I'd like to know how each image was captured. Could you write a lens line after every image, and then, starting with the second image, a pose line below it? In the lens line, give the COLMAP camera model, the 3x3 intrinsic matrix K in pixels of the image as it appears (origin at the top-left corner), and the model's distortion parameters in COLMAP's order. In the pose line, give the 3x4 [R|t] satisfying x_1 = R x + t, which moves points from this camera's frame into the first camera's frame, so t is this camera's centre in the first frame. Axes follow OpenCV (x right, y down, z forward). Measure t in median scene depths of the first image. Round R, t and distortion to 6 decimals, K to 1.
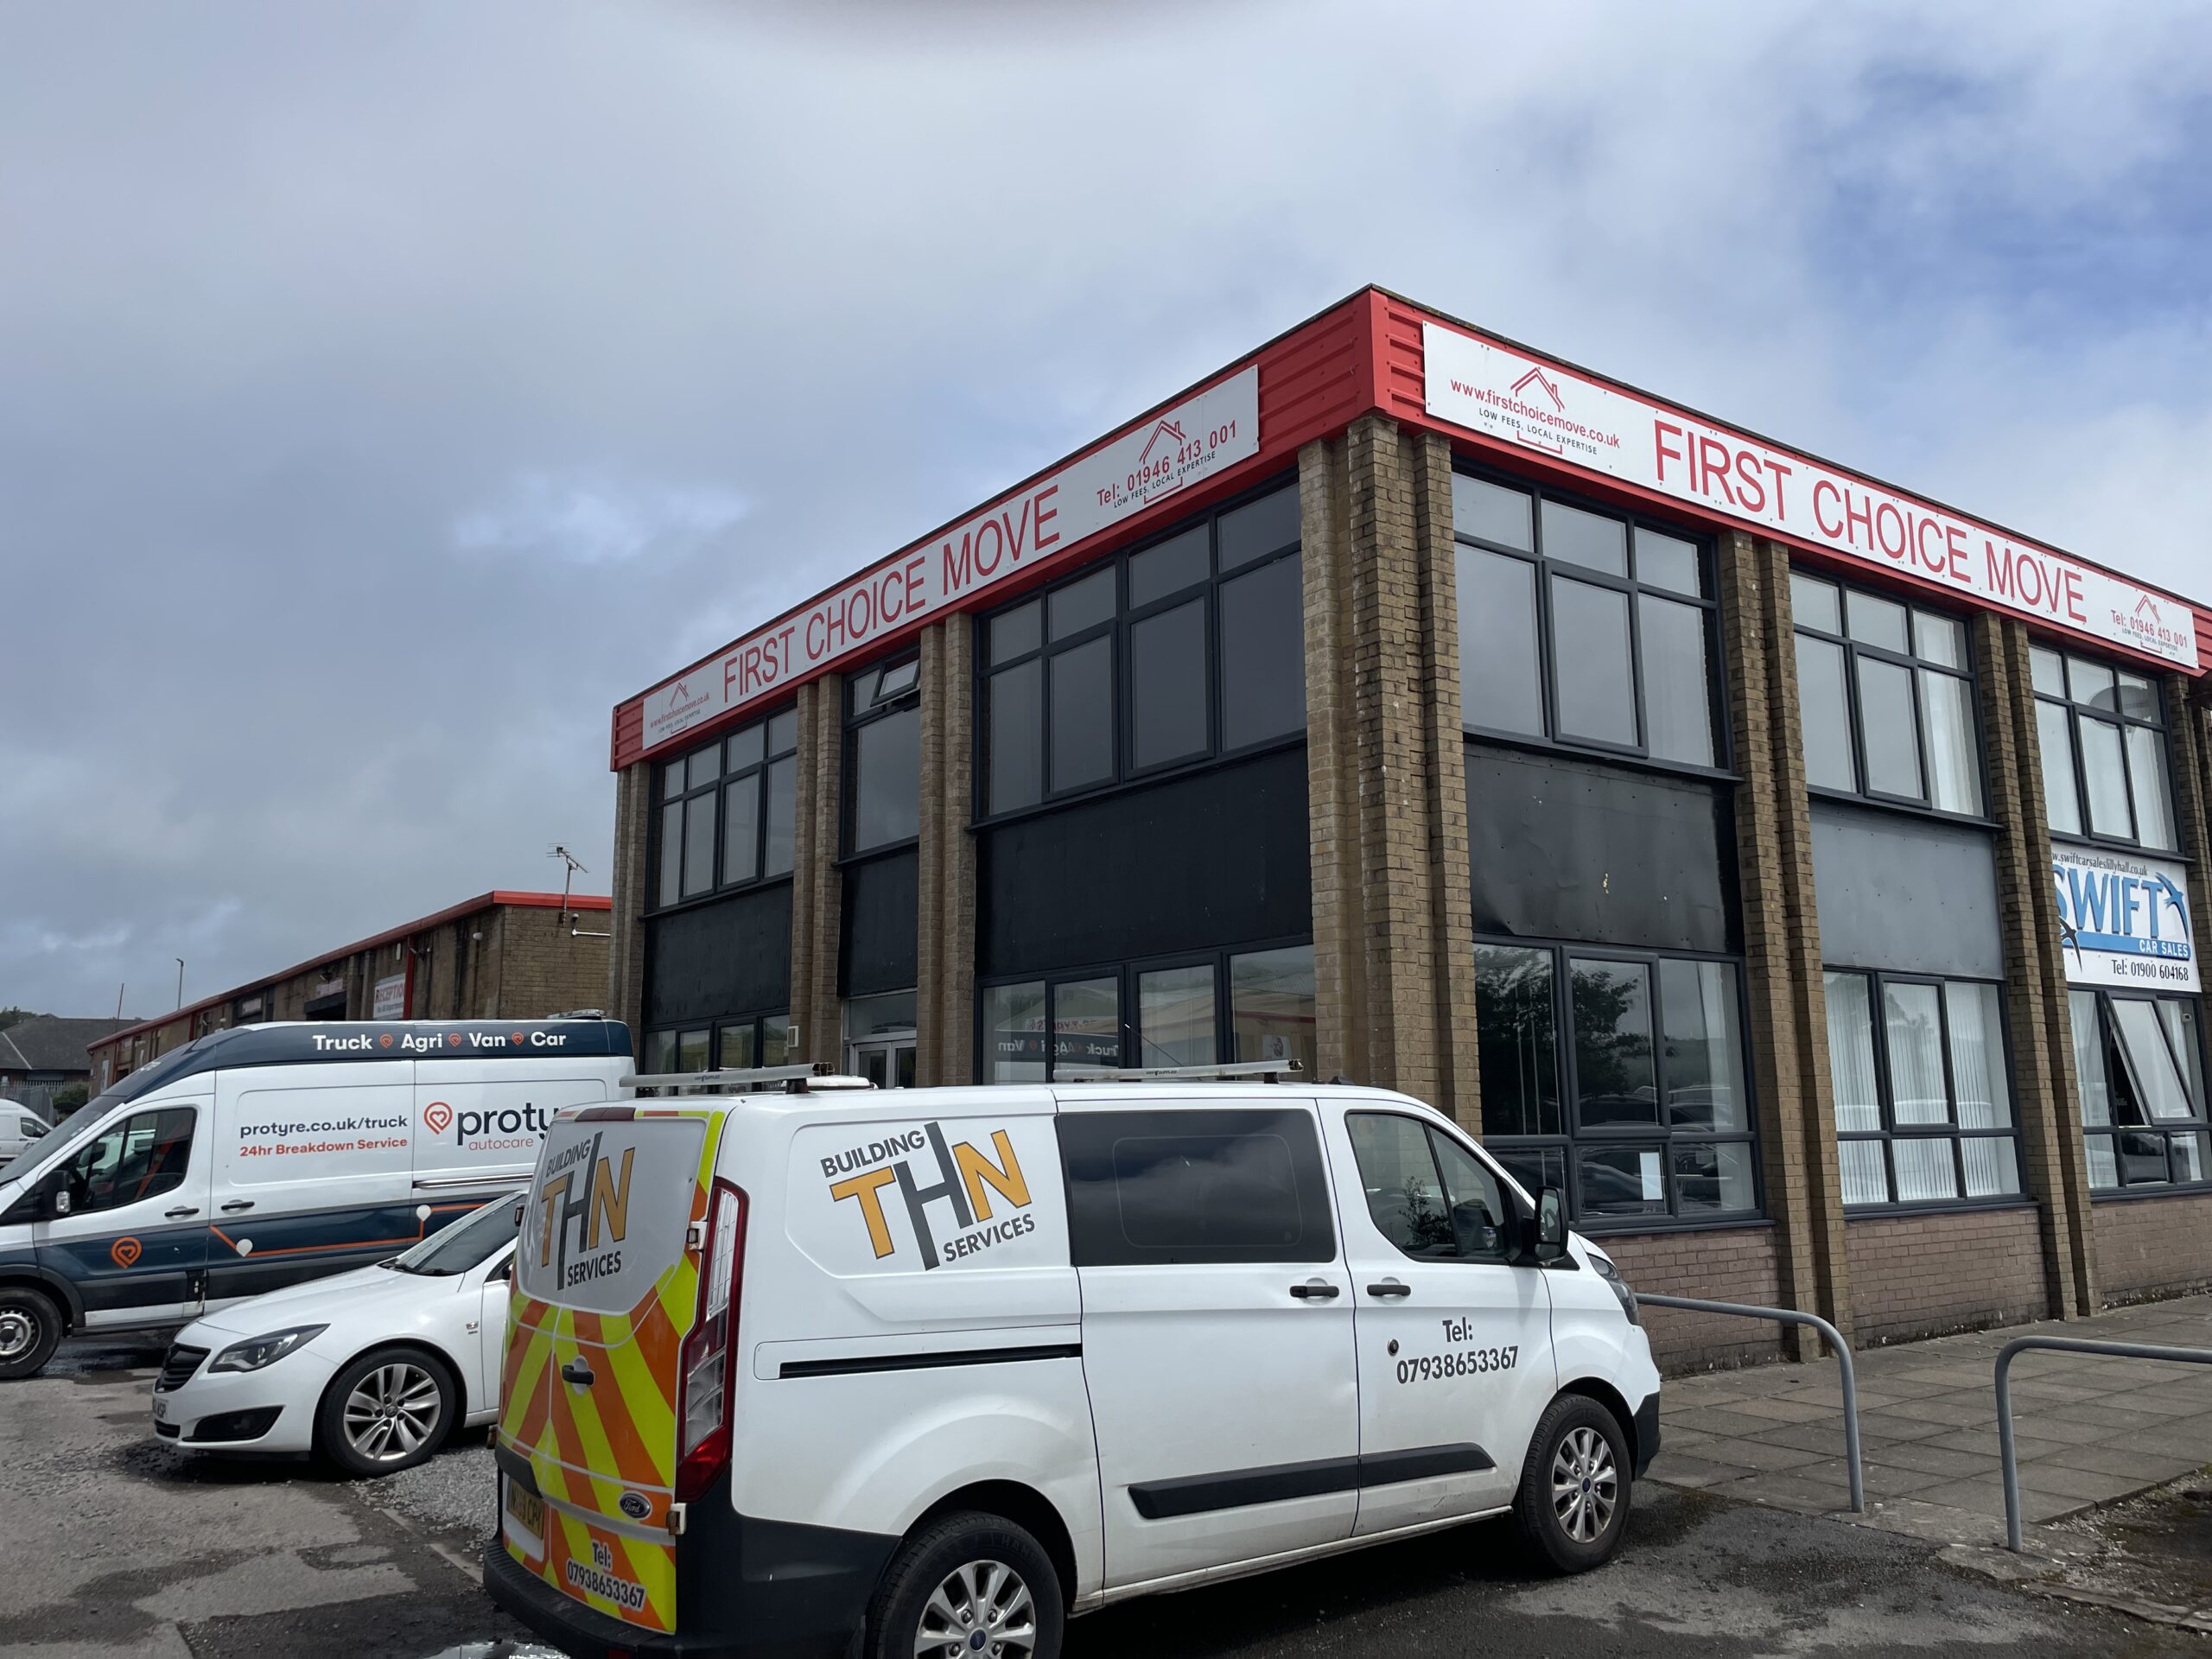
lens RADIAL K [[1632.6, 0, 1111.8], [0, 1632.6, 819.4], [0, 0, 1]] dist [0.089876, -0.128308]
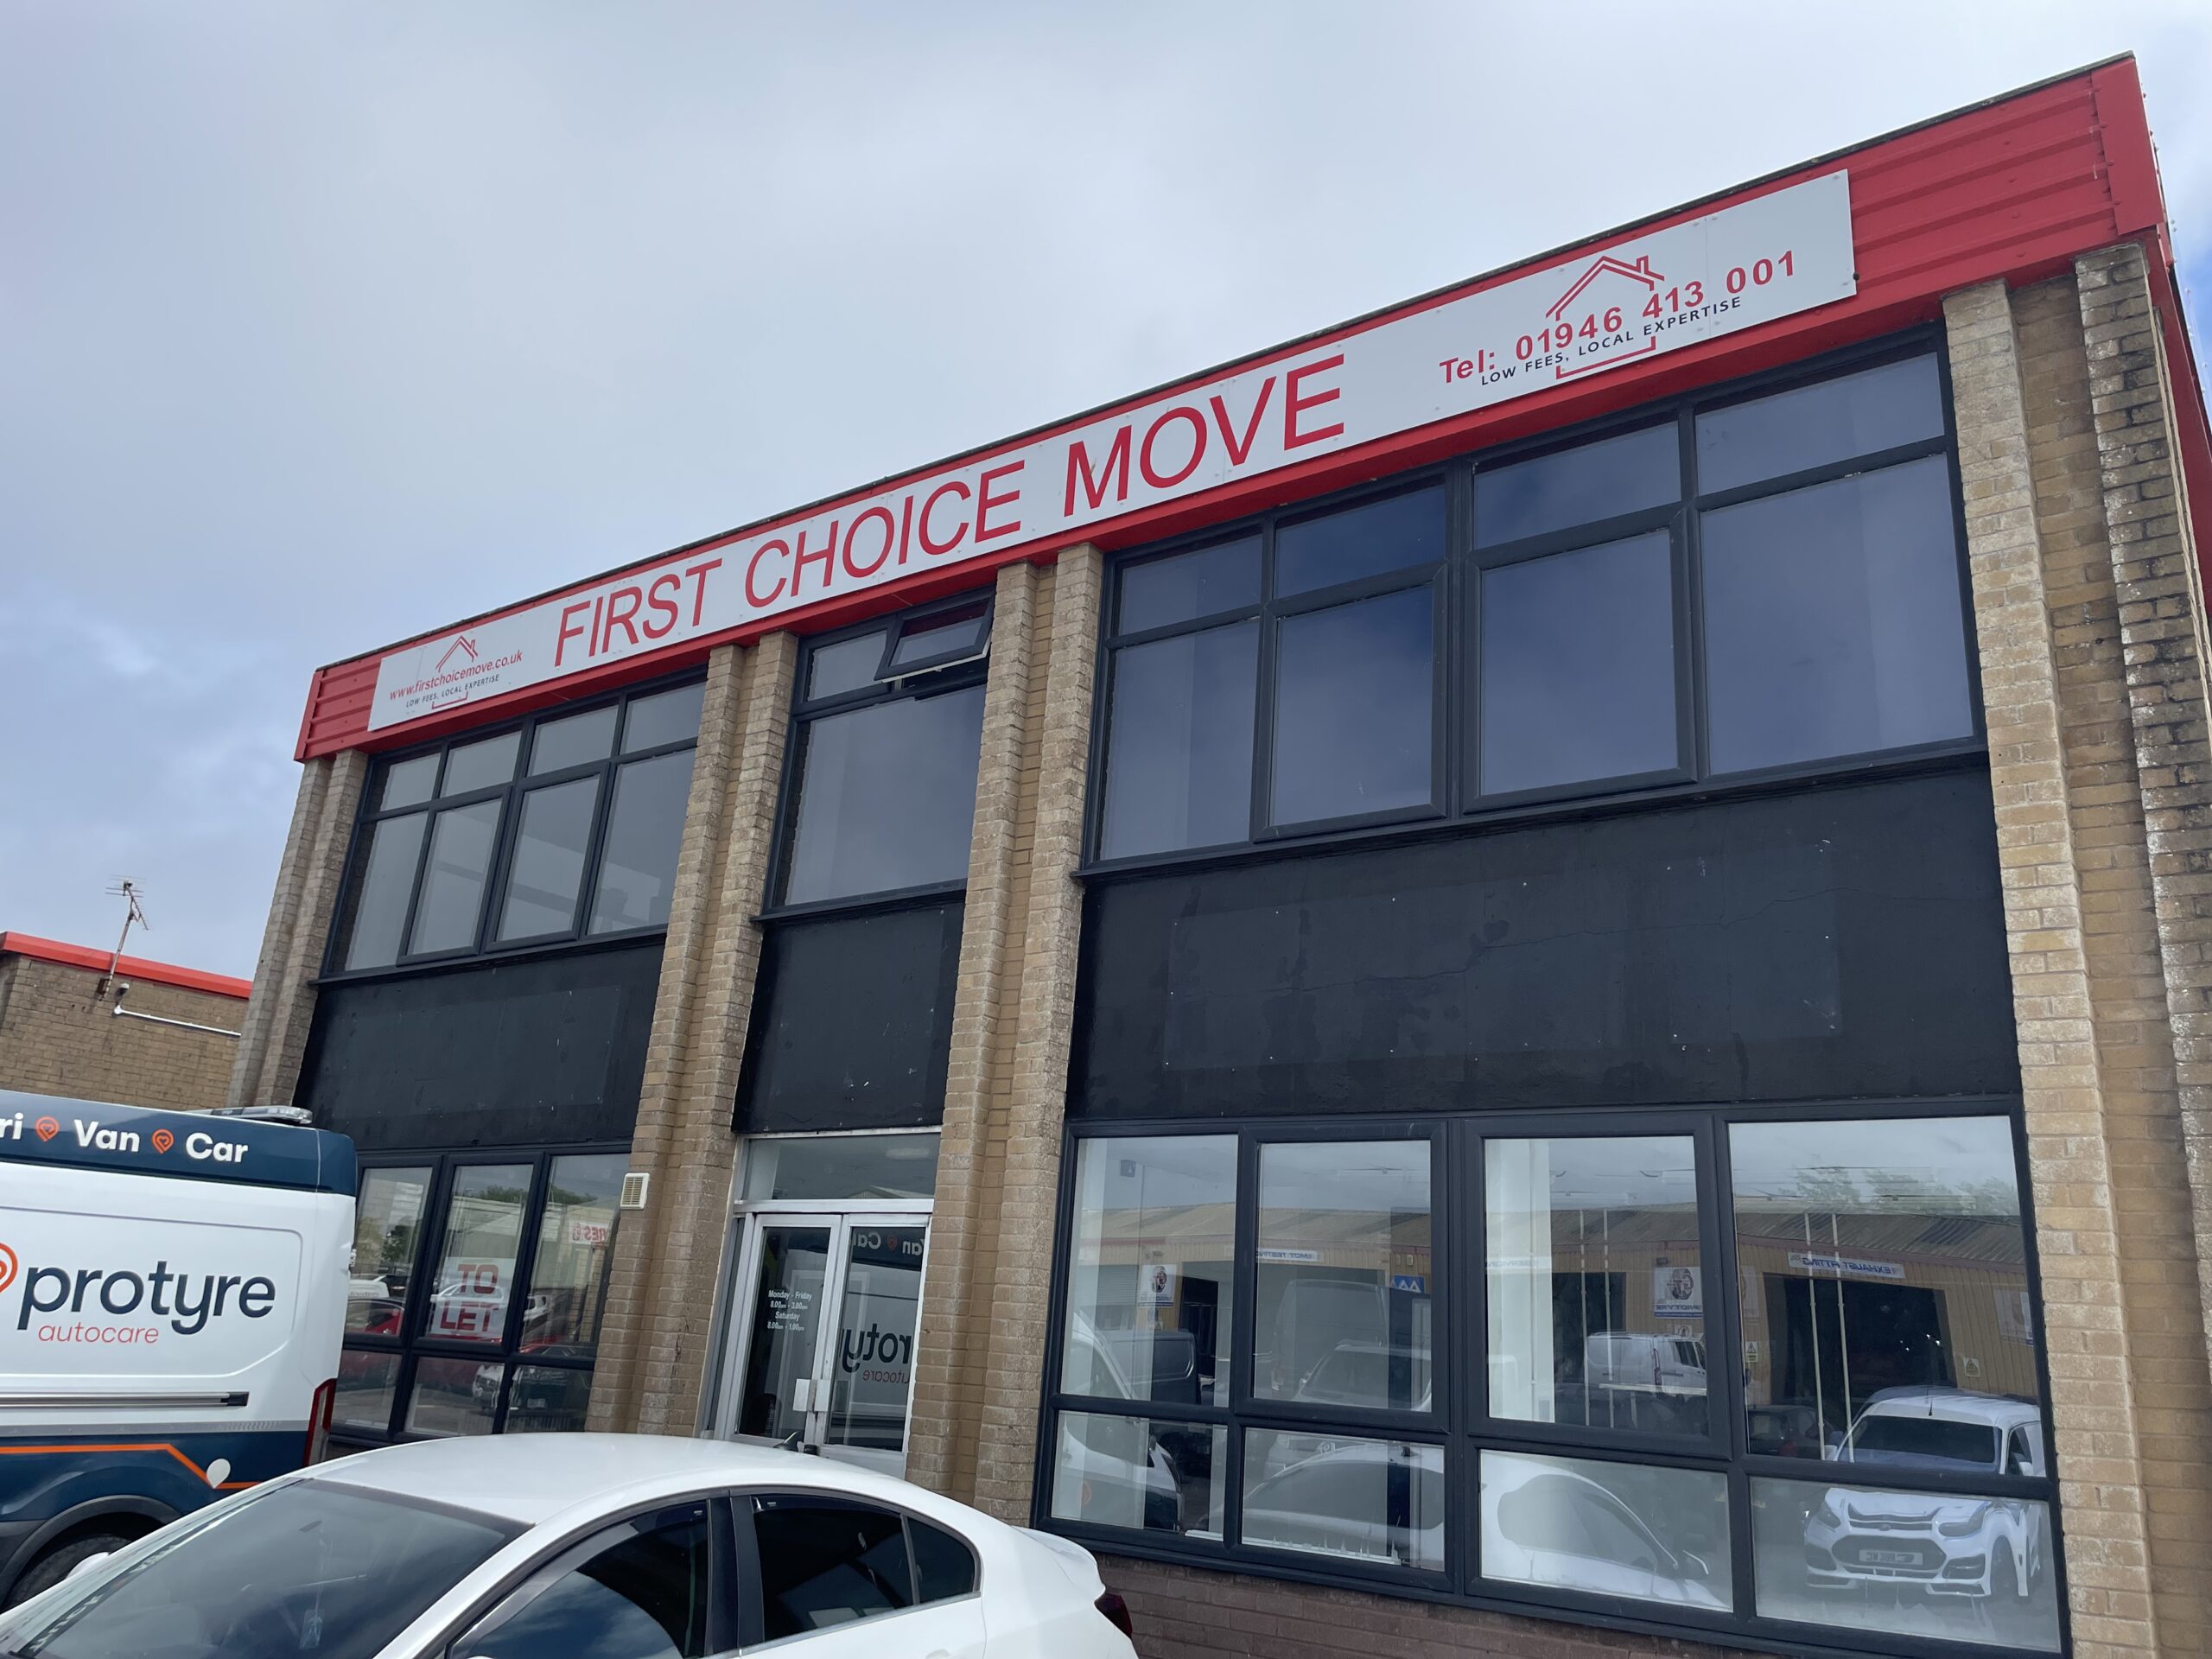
lens RADIAL K [[1632.6, 0, 1111.8], [0, 1632.6, 819.4], [0, 0, 1]] dist [0.089876, -0.128308]
pose [[0.951318, 0.164150, 0.260861, -0.227065], [-0.129132, 0.980784, -0.146246, 0.069766], [-0.279854, 0.105441, 0.954235, 0.383270]]
